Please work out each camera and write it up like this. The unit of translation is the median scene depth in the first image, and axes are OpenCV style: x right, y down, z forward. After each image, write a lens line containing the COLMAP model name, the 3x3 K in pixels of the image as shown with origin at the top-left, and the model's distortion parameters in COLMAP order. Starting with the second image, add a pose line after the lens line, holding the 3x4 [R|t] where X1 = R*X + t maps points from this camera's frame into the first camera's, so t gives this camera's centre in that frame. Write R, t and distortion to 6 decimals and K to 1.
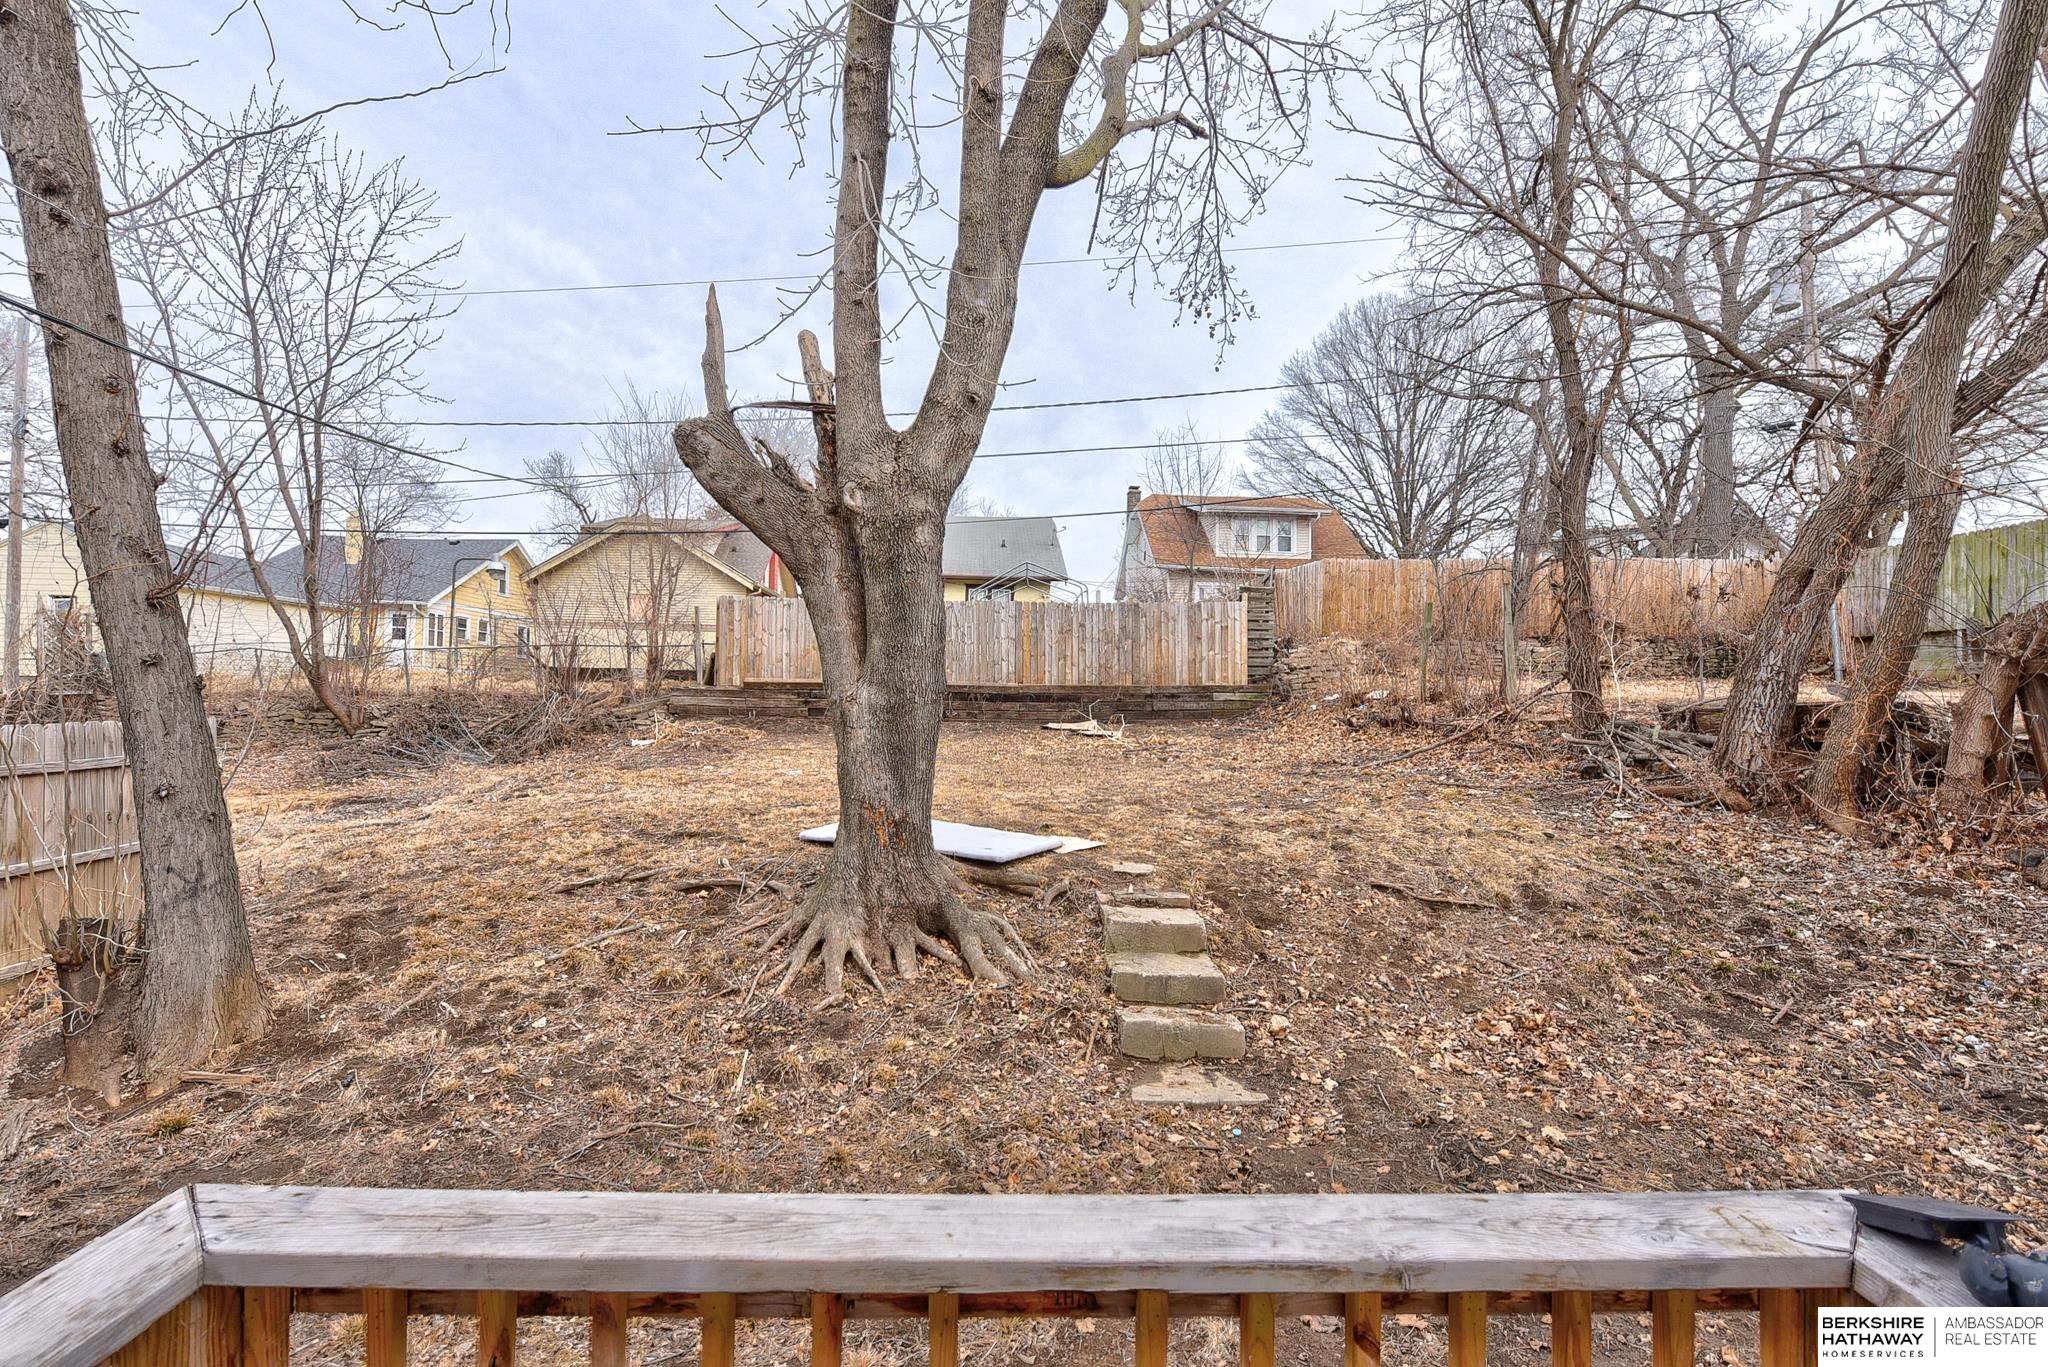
lens RADIAL K [[967.2, 0, 1024.2], [0, 967.2, 692.3], [0, 0, 1]] dist [-0.000120, -0.000780]
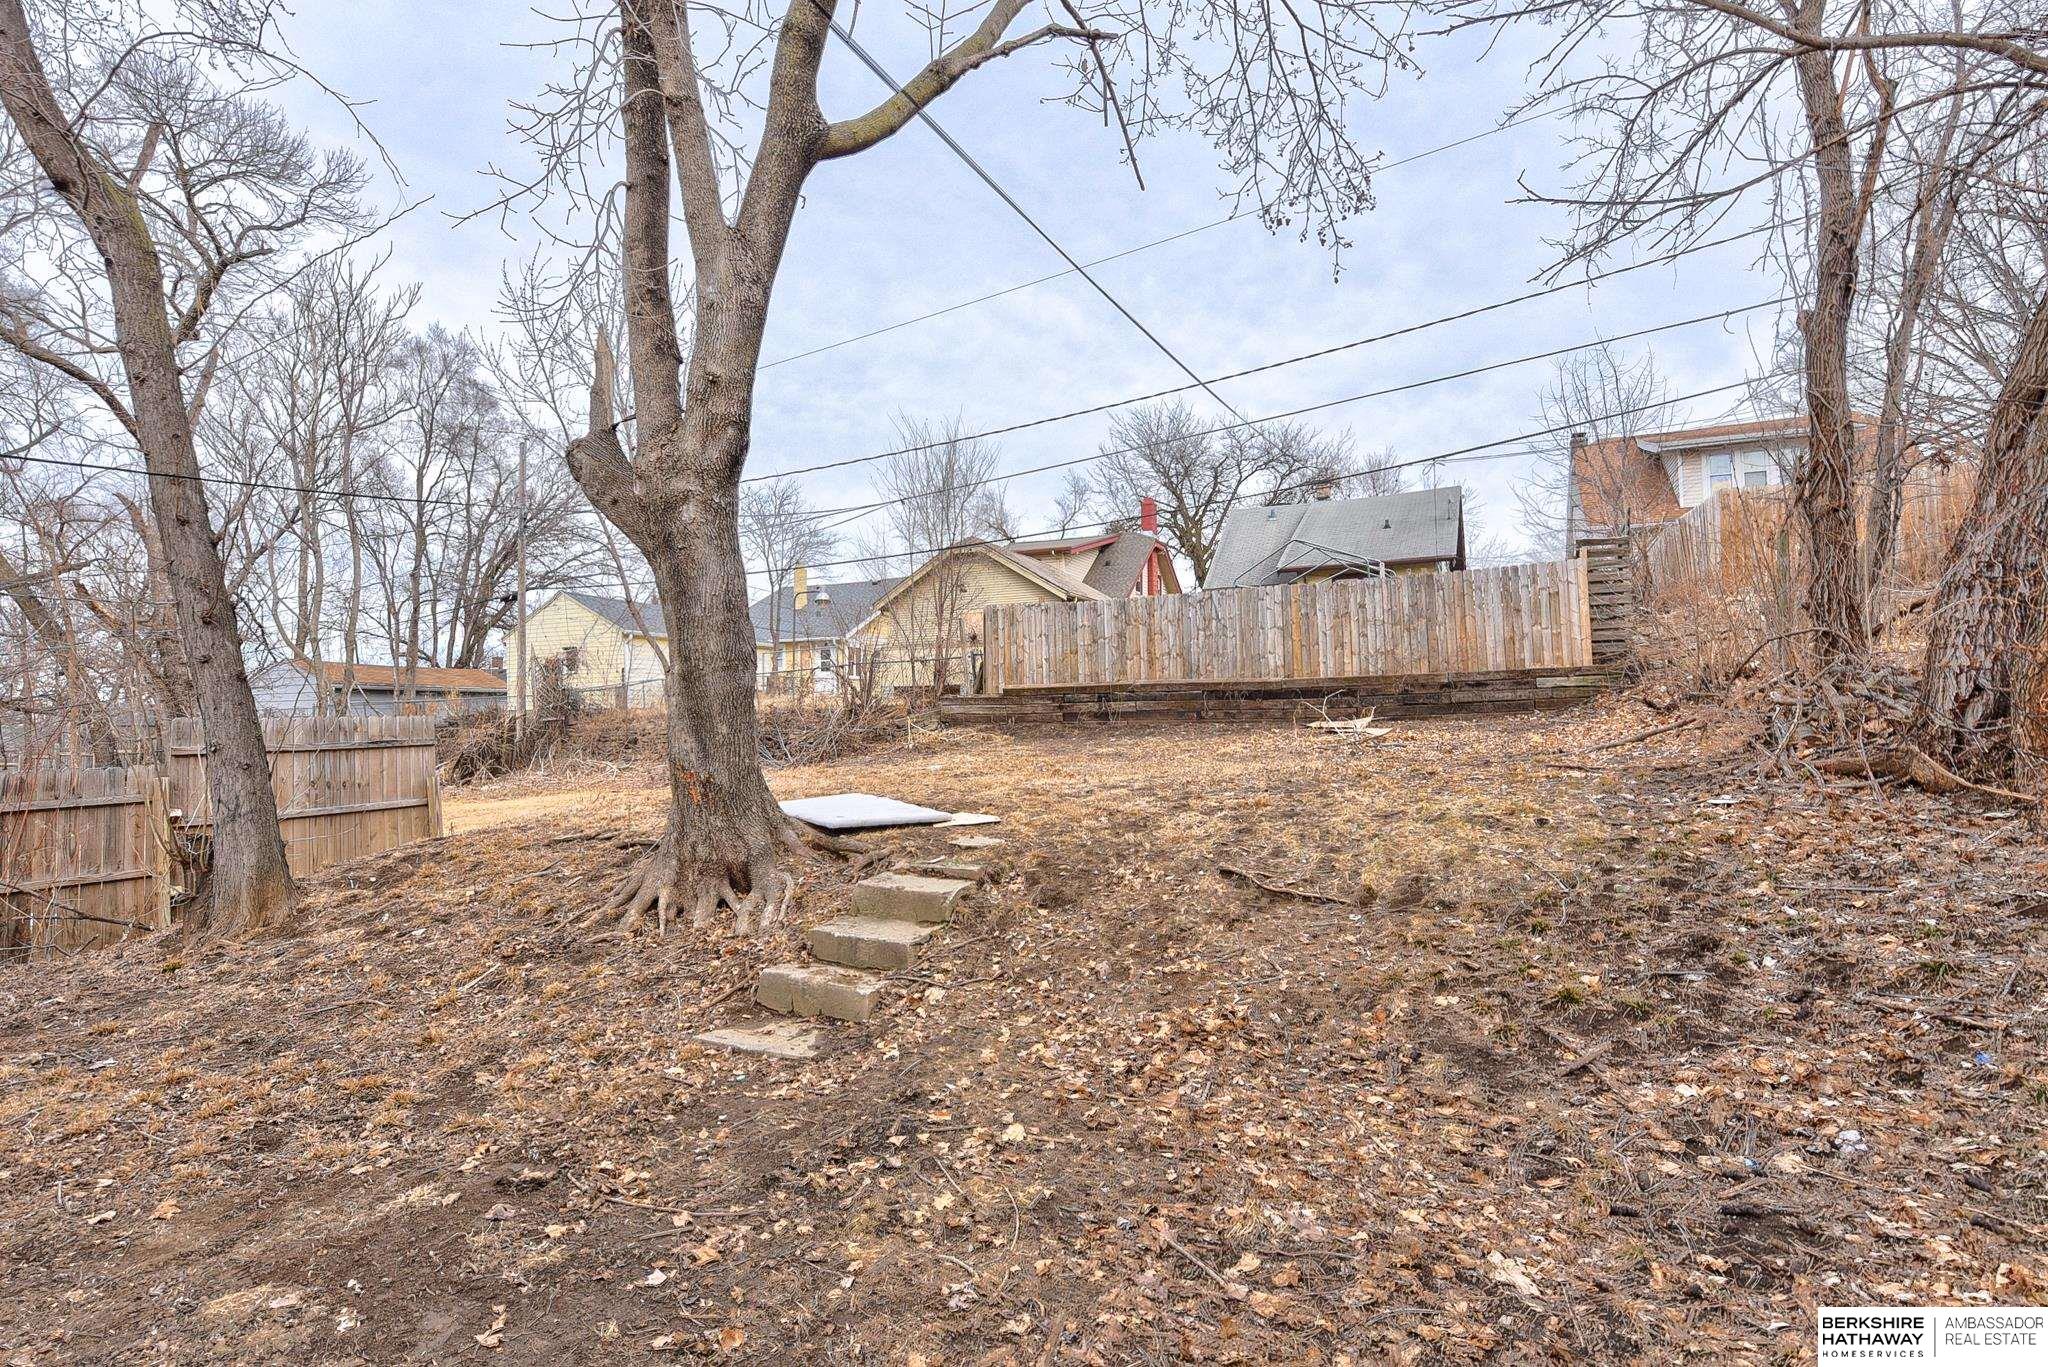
lens RADIAL K [[1042.7, 0, 1025.2], [0, 1042.7, 680.1], [0, 0, 1]] dist [0.006399, 0.000276]
pose [[0.869439, -0.048290, -0.491675, 0.263375], [0.030067, 0.998539, -0.044904, 0.029394], [0.493125, 0.024259, 0.869620, 0.058985]]
